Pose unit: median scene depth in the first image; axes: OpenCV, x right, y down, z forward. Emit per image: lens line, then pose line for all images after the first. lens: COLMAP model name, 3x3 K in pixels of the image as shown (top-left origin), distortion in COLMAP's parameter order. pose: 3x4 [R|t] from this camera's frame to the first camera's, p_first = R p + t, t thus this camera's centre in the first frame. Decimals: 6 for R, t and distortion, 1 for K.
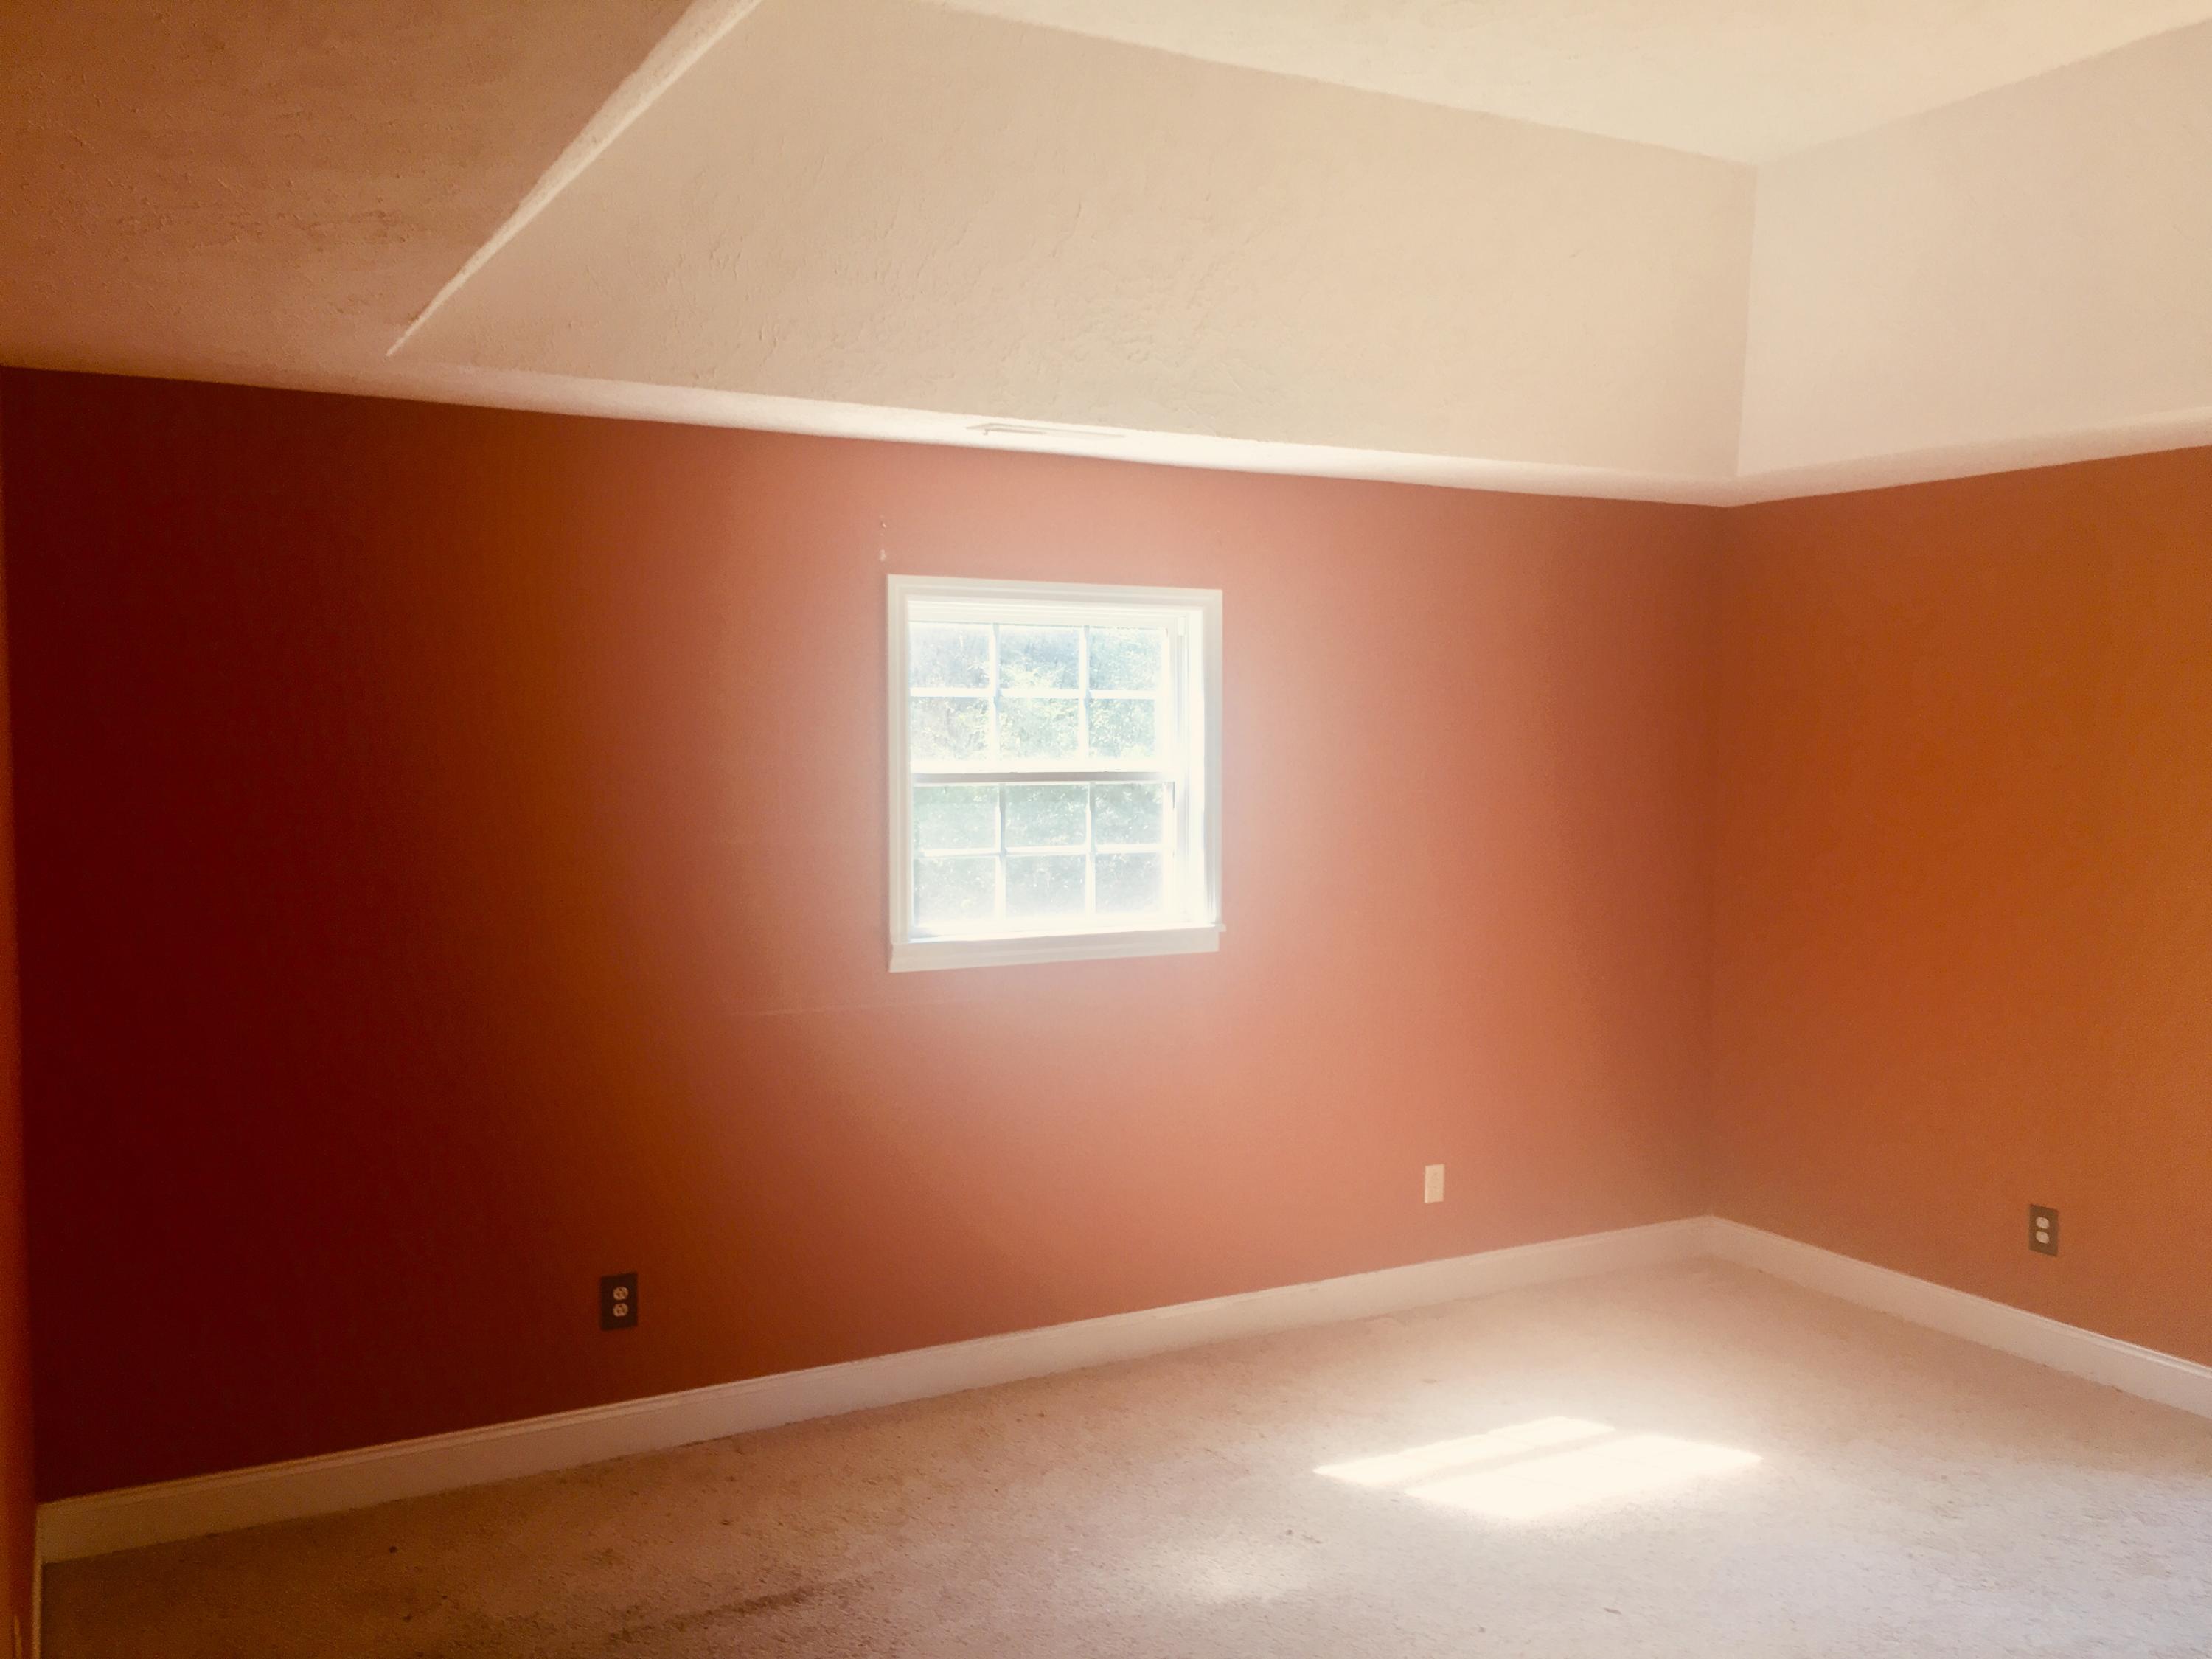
lens RADIAL K [[1747.7, 0, 1103.0], [0, 1747.7, 821.5], [0, 0, 1]] dist [-0.003513, -0.055553]
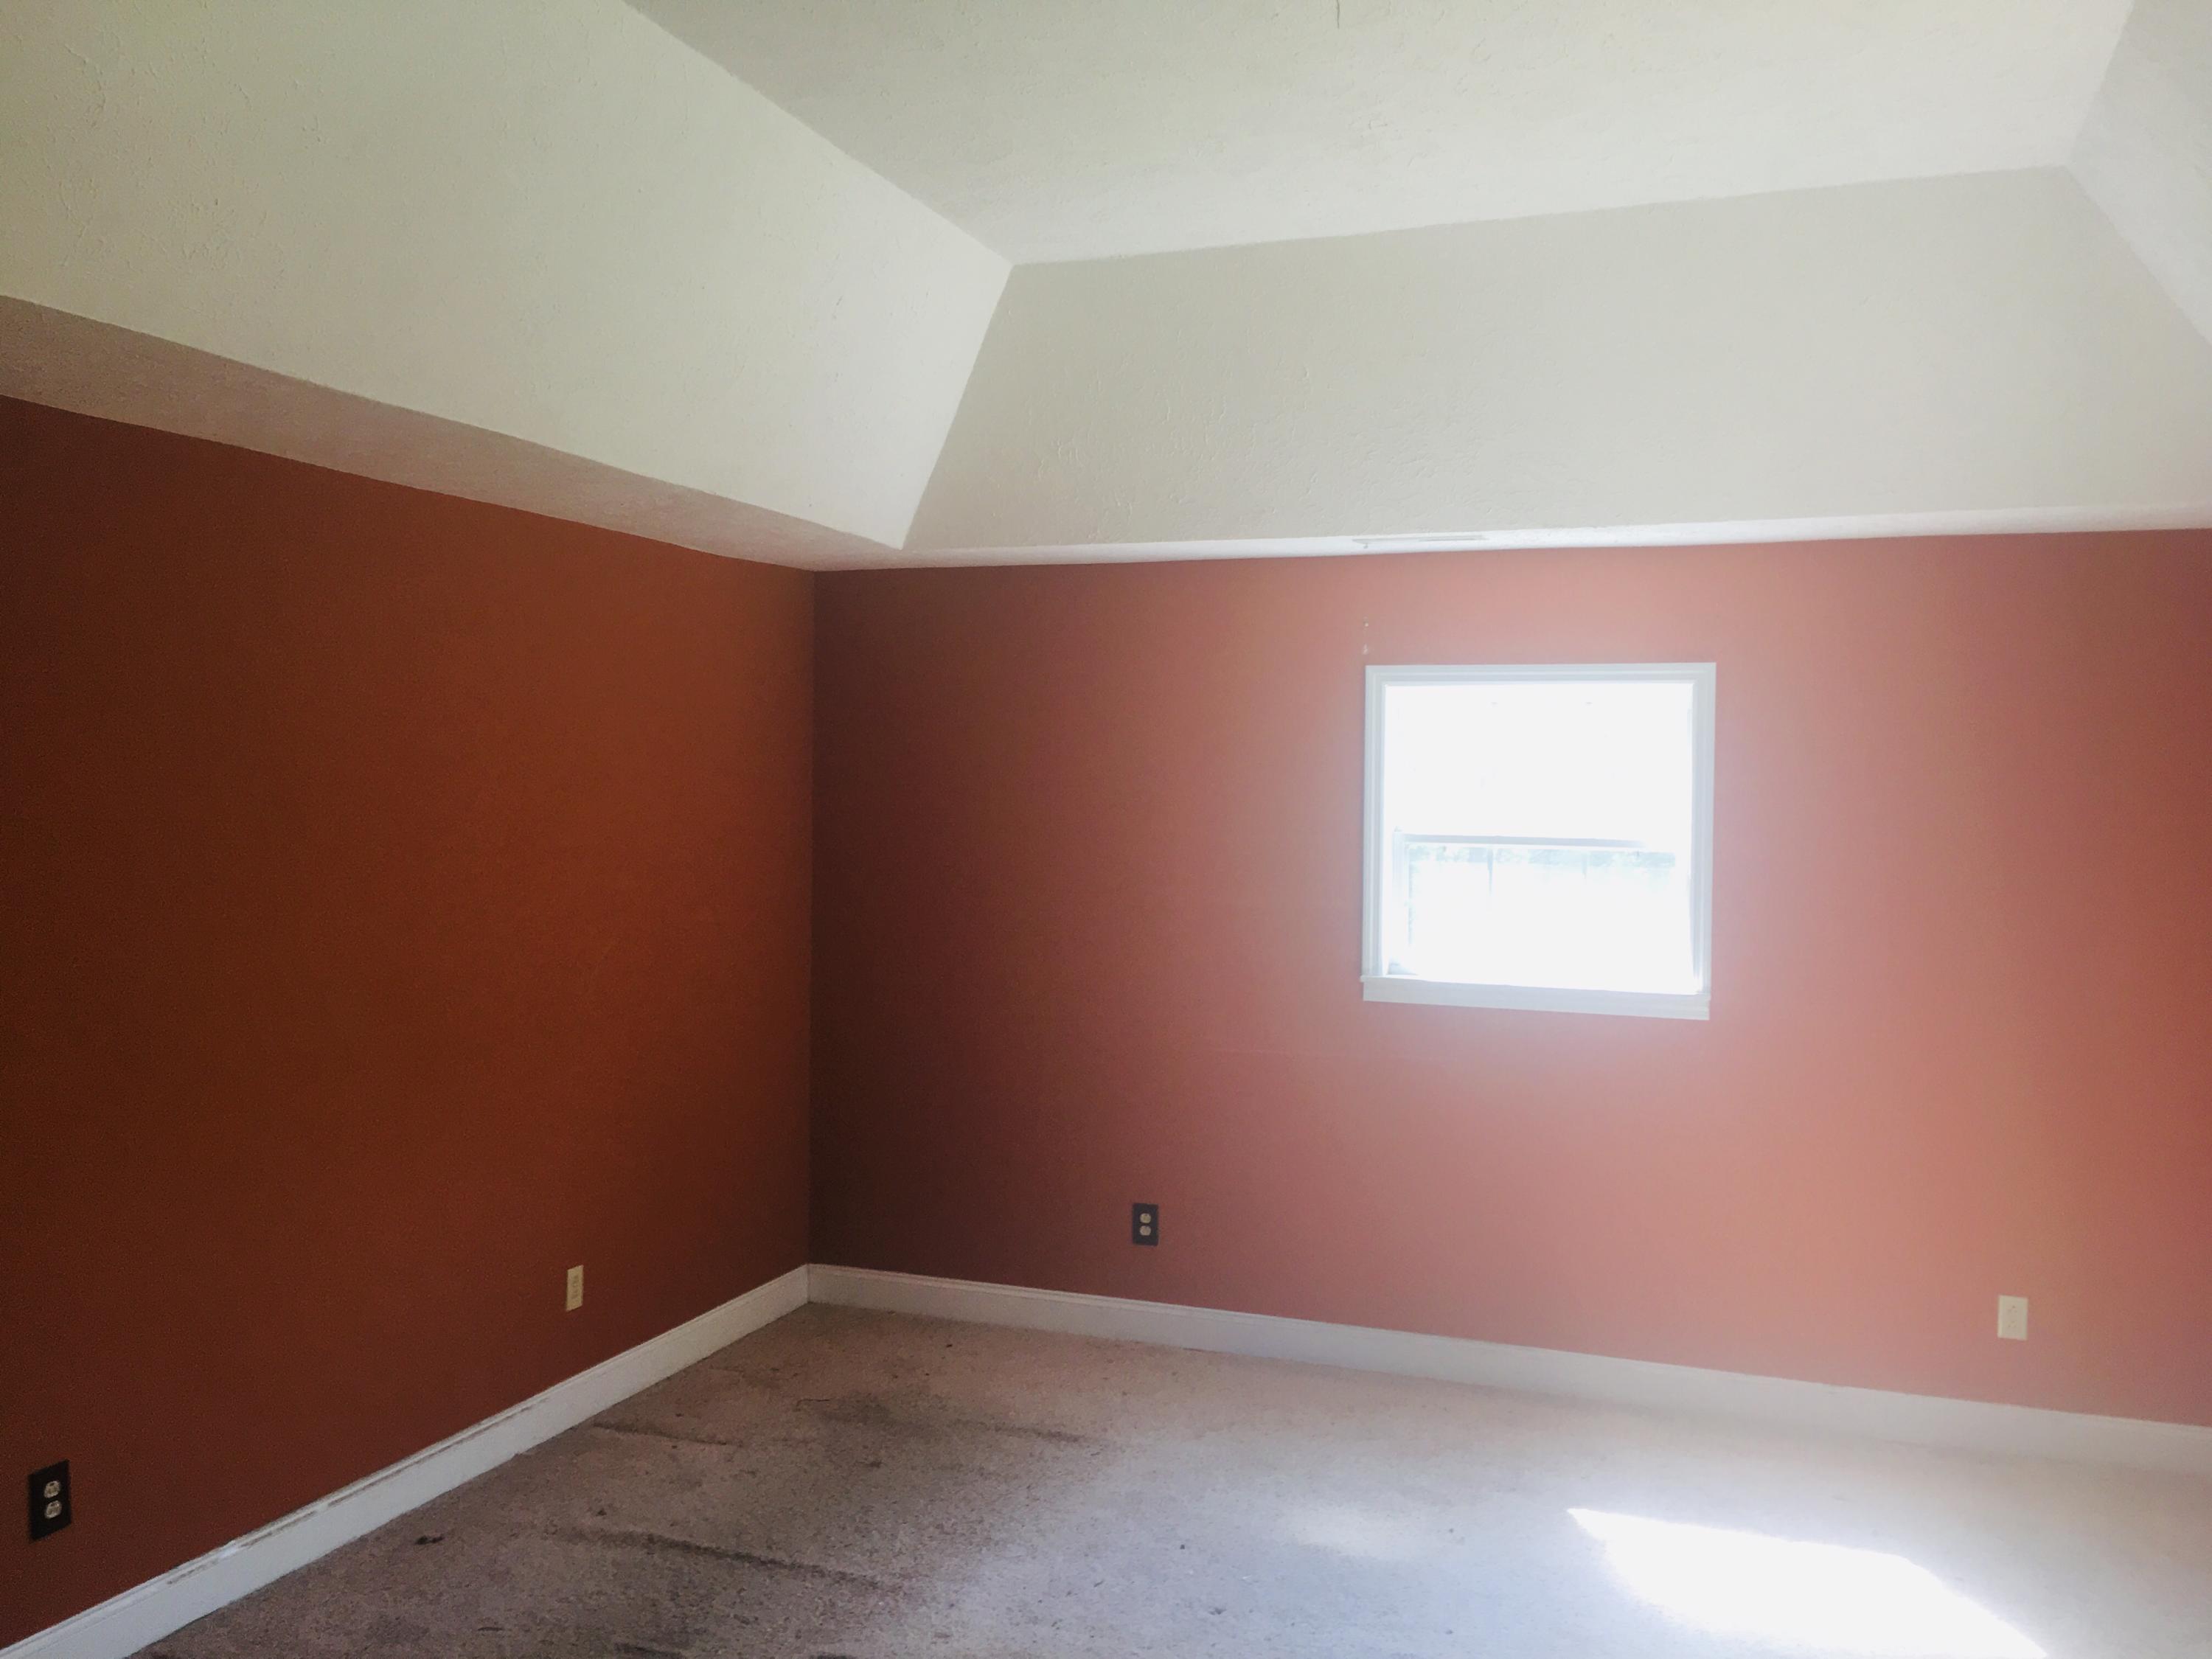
lens RADIAL K [[1747.7, 0, 1103.0], [0, 1747.7, 821.5], [0, 0, 1]] dist [-0.003513, -0.055553]
pose [[0.666117, 0.025156, -0.745423, 0.639454], [-0.052753, 0.998517, -0.013442, -0.009450], [0.743979, 0.048277, 0.666457, 0.073923]]
